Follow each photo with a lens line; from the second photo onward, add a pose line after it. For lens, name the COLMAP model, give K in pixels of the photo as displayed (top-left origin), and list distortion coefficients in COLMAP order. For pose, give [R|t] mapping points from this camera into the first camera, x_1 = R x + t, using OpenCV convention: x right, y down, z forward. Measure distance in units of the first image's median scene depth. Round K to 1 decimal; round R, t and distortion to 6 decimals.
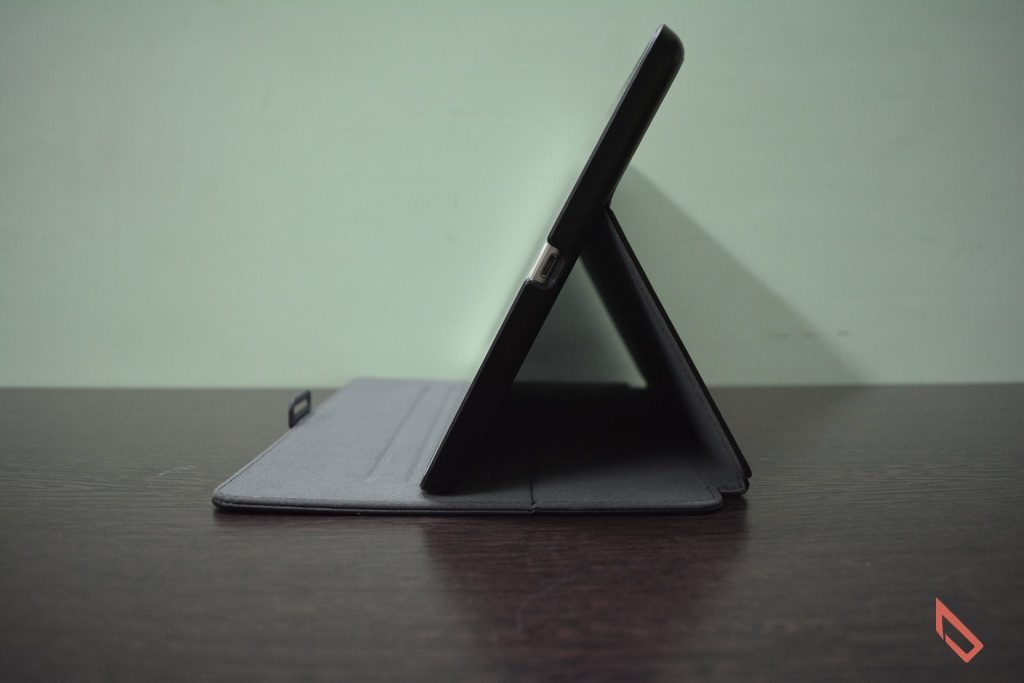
lens RADIAL K [[763.9, 0, 510.8], [0, 763.9, 344.4], [0, 0, 1]] dist [-0.090726, 0.014748]
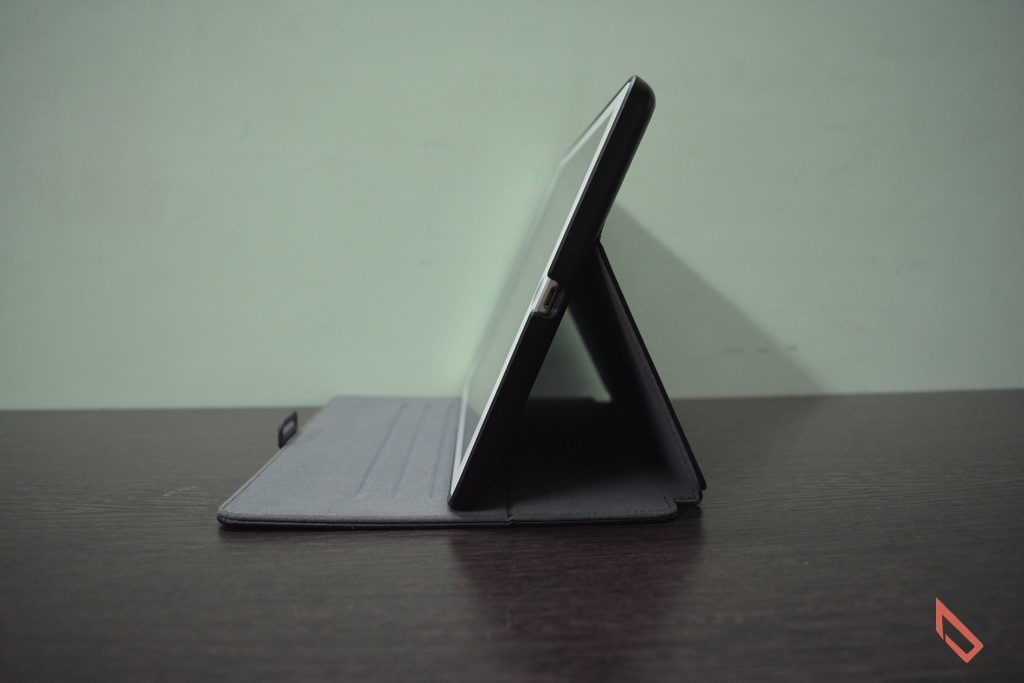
lens RADIAL K [[763.9, 0, 508.1], [0, 763.9, 340.1], [0, 0, 1]] dist [-0.090726, 0.014748]
pose [[0.998882, -0.012759, 0.045512, -0.026961], [0.013334, 0.999835, -0.012352, -0.037325], [-0.045346, 0.012945, 0.998887, -0.125674]]
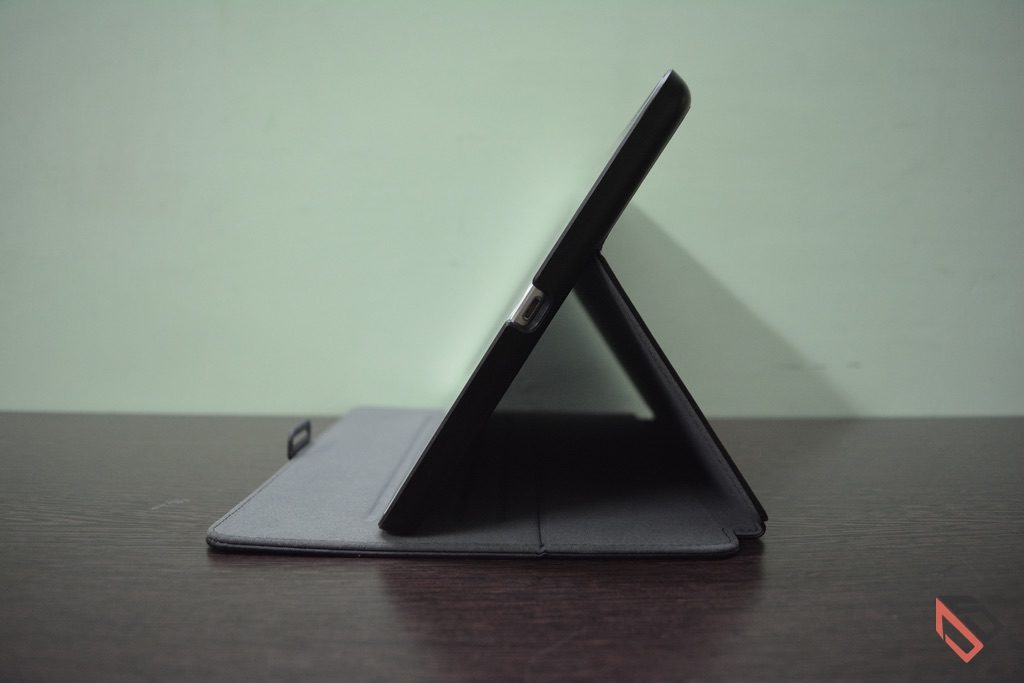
lens RADIAL K [[763.9, 0, 513.2], [0, 763.9, 340.8], [0, 0, 1]] dist [-0.090726, 0.014748]
pose [[0.999954, 0.009589, 0.000198, -0.008895], [-0.009576, 0.999335, -0.035188, -0.015955], [-0.000535, 0.035185, 0.999381, 0.039716]]
